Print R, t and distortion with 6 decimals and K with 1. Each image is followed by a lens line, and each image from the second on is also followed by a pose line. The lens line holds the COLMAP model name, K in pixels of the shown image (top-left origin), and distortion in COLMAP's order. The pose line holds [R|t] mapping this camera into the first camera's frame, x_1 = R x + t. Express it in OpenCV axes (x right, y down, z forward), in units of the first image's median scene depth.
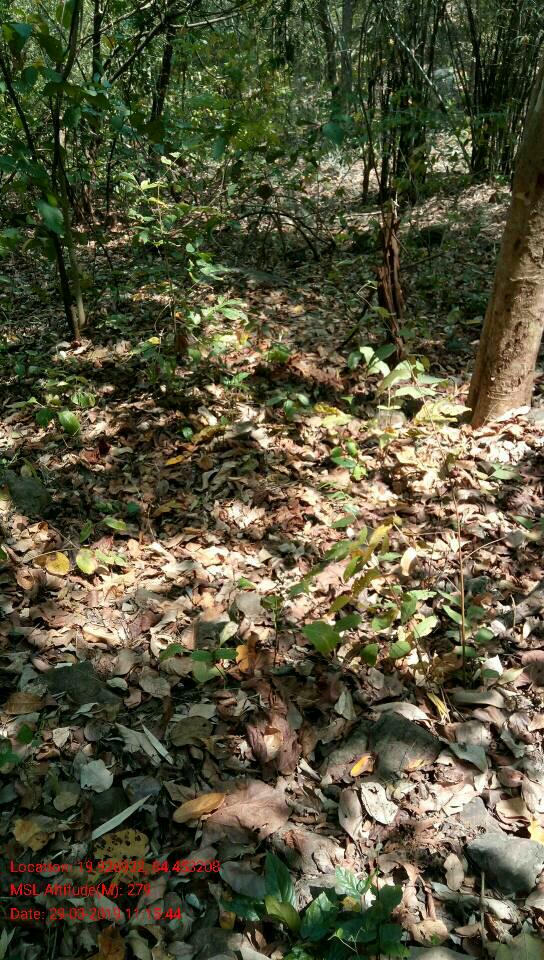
lens RADIAL K [[756.9, 0, 268.8], [0, 756.9, 481.5], [0, 0, 1]] dist [0.104372, -0.167886]
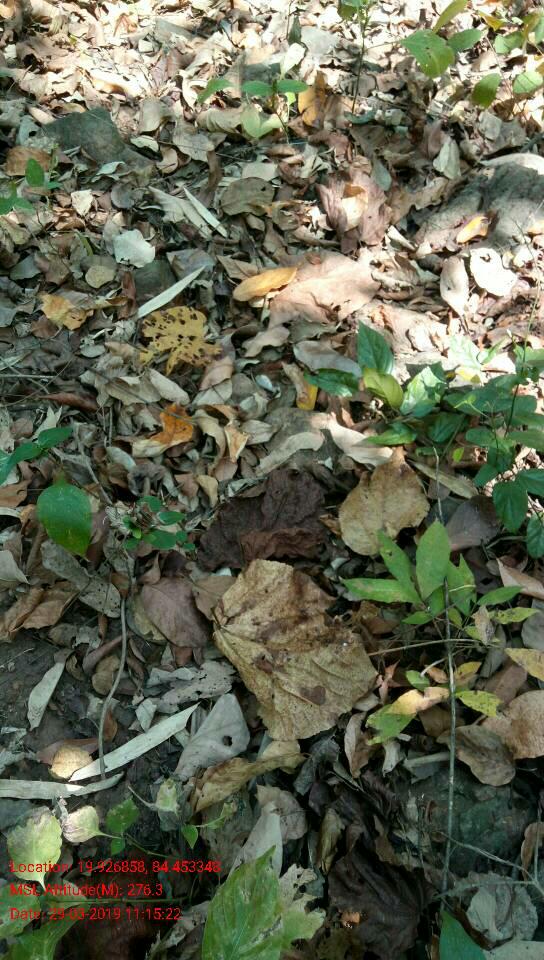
lens RADIAL K [[756.9, 0, 268.8], [0, 756.9, 481.5], [0, 0, 1]] dist [0.104372, -0.167886]
pose [[0.999457, -0.002320, -0.032860, -0.053632], [0.019945, 0.836524, 0.547568, 0.140788], [0.026218, -0.547926, 0.836116, 0.186760]]
